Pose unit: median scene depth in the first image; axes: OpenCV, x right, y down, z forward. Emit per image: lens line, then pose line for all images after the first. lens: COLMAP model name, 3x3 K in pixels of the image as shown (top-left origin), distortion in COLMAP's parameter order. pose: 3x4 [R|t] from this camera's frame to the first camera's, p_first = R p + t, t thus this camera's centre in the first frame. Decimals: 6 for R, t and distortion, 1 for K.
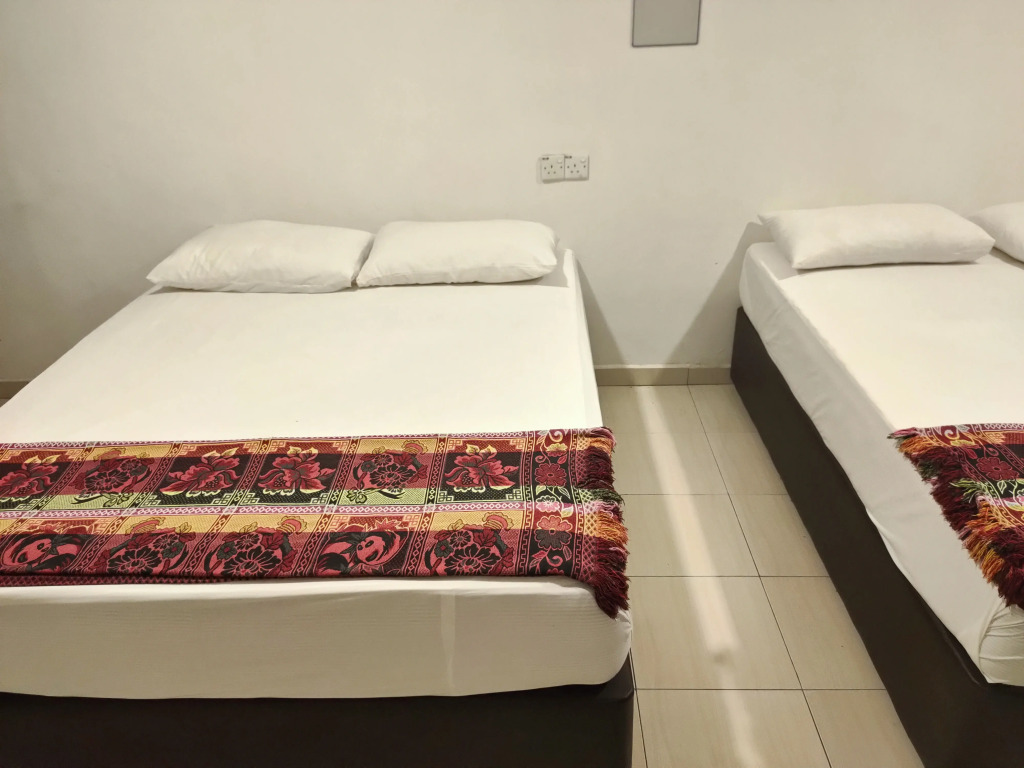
lens RADIAL K [[775.3, 0, 518.0], [0, 775.3, 383.1], [0, 0, 1]] dist [0.057245, -0.088365]
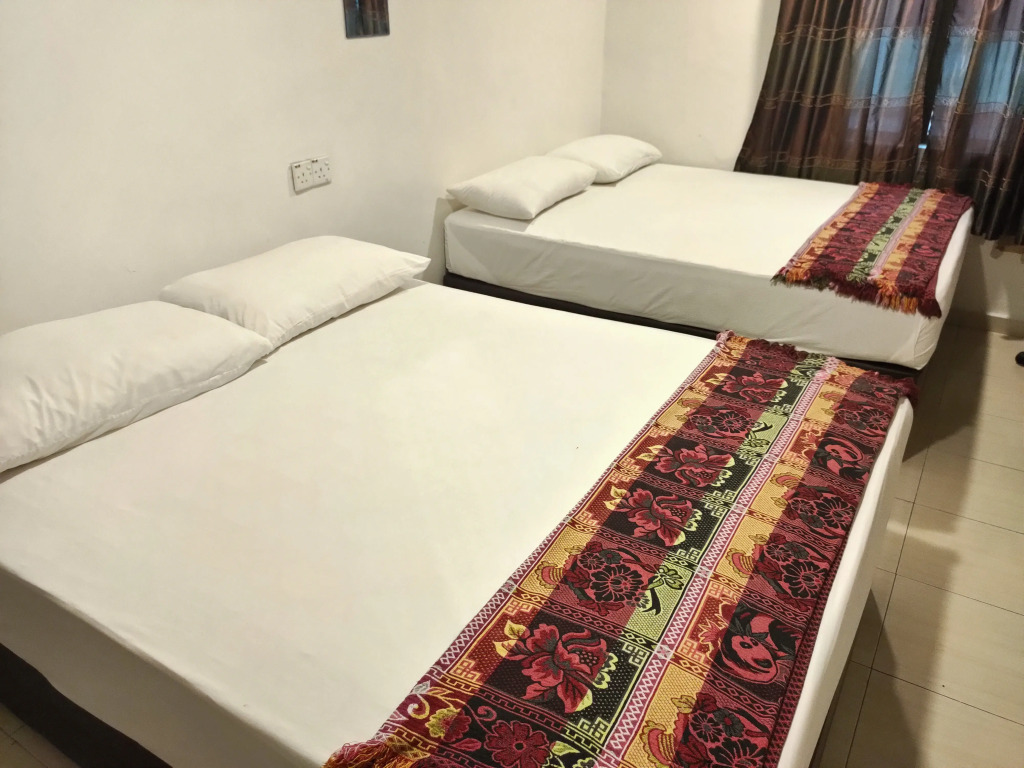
lens RADIAL K [[775.3, 0, 516.2], [0, 775.3, 383.4], [0, 0, 1]] dist [0.057245, -0.088365]
pose [[0.498354, -0.366759, 0.785577, -1.042299], [0.385942, 0.905229, 0.177787, -0.211498], [-0.776333, 0.214586, 0.592672, 0.557637]]
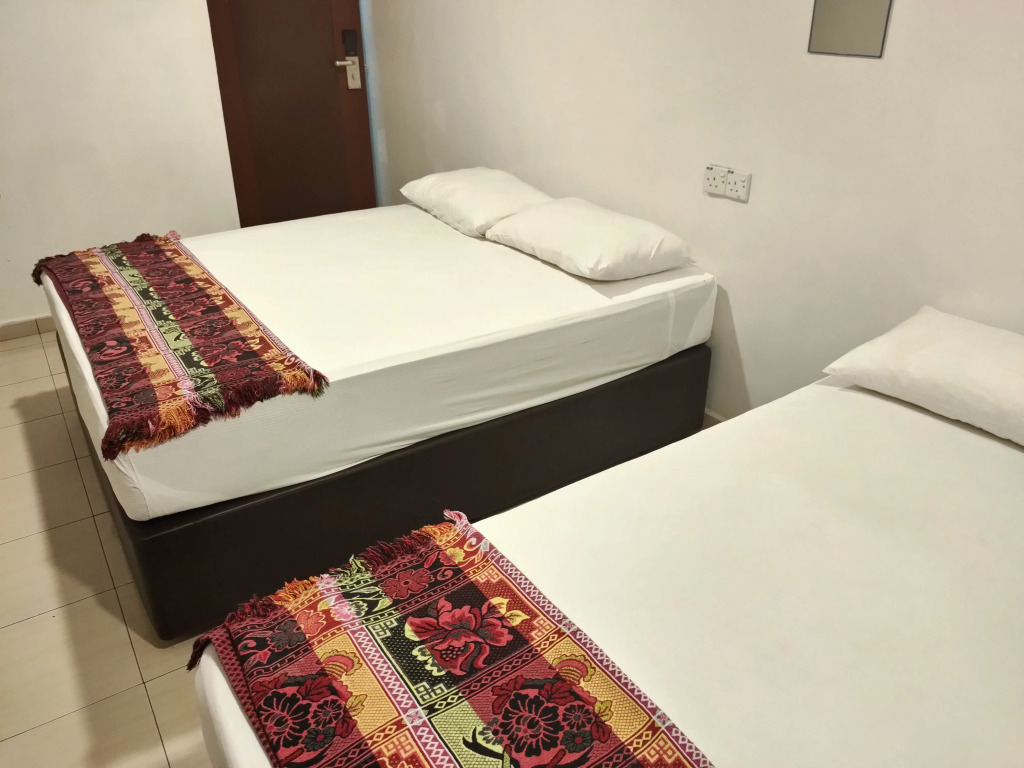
lens RADIAL K [[775.3, 0, 514.3], [0, 775.3, 386.1], [0, 0, 1]] dist [0.057245, -0.088365]
pose [[0.569019, 0.399419, -0.718806, 1.076464], [-0.390308, 0.900561, 0.191441, -0.245943], [0.723794, 0.171622, 0.668333, 0.475440]]
